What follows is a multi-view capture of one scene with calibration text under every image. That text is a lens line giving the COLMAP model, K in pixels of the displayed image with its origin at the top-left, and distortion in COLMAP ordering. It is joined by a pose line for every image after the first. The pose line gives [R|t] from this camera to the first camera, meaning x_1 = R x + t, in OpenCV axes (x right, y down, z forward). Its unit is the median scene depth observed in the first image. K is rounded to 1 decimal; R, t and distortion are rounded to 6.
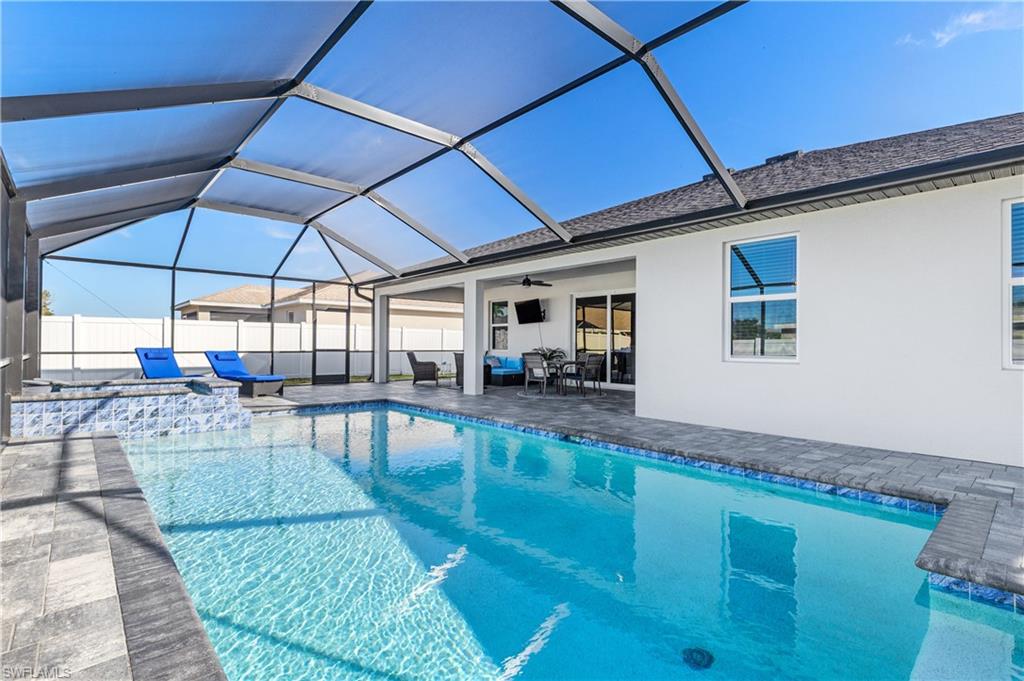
lens RADIAL K [[485.3, 0, 509.9], [0, 485.3, 340.7], [0, 0, 1]] dist [-0.000569, 0.000036]
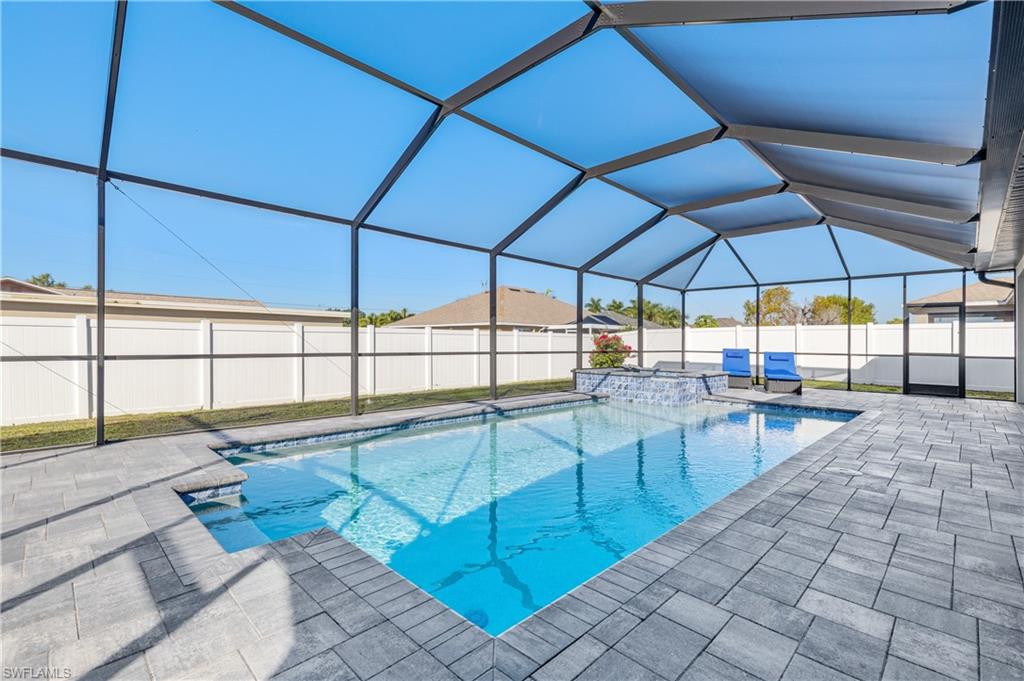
lens RADIAL K [[456.7, 0, 511.4], [0, 456.7, 345.8], [0, 0, 1]] dist [0.000315, -0.000684]
pose [[0.049904, -0.001484, -0.998753, 0.497332], [-0.001650, 0.999997, -0.001568, 0.009656], [0.998753, 0.001726, 0.049902, 0.351571]]
